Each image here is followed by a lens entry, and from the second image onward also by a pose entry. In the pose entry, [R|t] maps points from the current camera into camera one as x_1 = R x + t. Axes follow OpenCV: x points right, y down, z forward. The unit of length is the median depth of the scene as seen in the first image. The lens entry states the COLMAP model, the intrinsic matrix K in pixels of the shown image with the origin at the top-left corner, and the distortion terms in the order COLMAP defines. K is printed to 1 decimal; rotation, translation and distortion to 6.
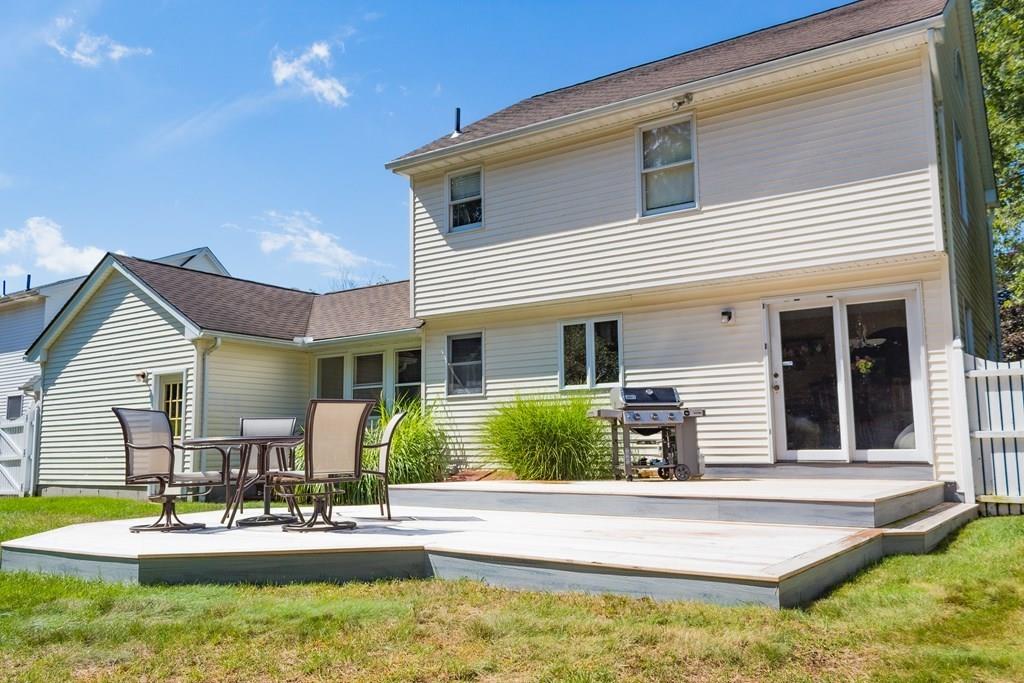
lens RADIAL K [[832.4, 0, 512.0], [0, 832.4, 341.5], [0, 0, 1]] dist [-0.002611, -0.001520]
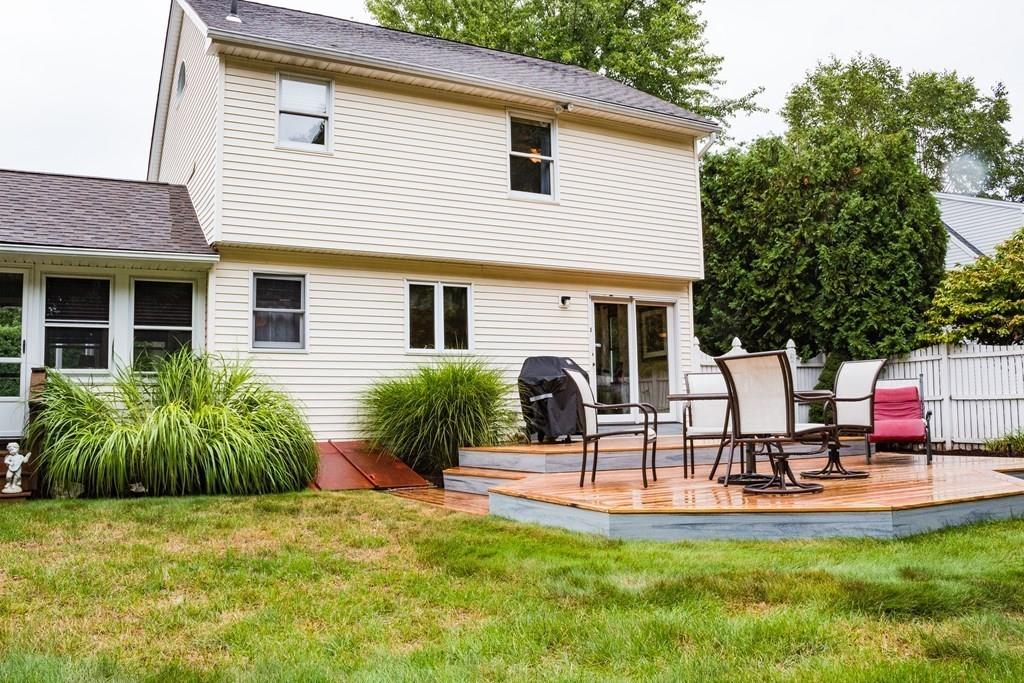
lens RADIAL K [[832.4, 0, 512.0], [0, 832.4, 341.5], [0, 0, 1]] dist [-0.002611, -0.001520]
pose [[0.448446, 0.064460, 0.891482, -0.731454], [-0.107346, 0.994061, -0.017879, 0.050064], [-0.887340, -0.087680, 0.452702, 0.480414]]
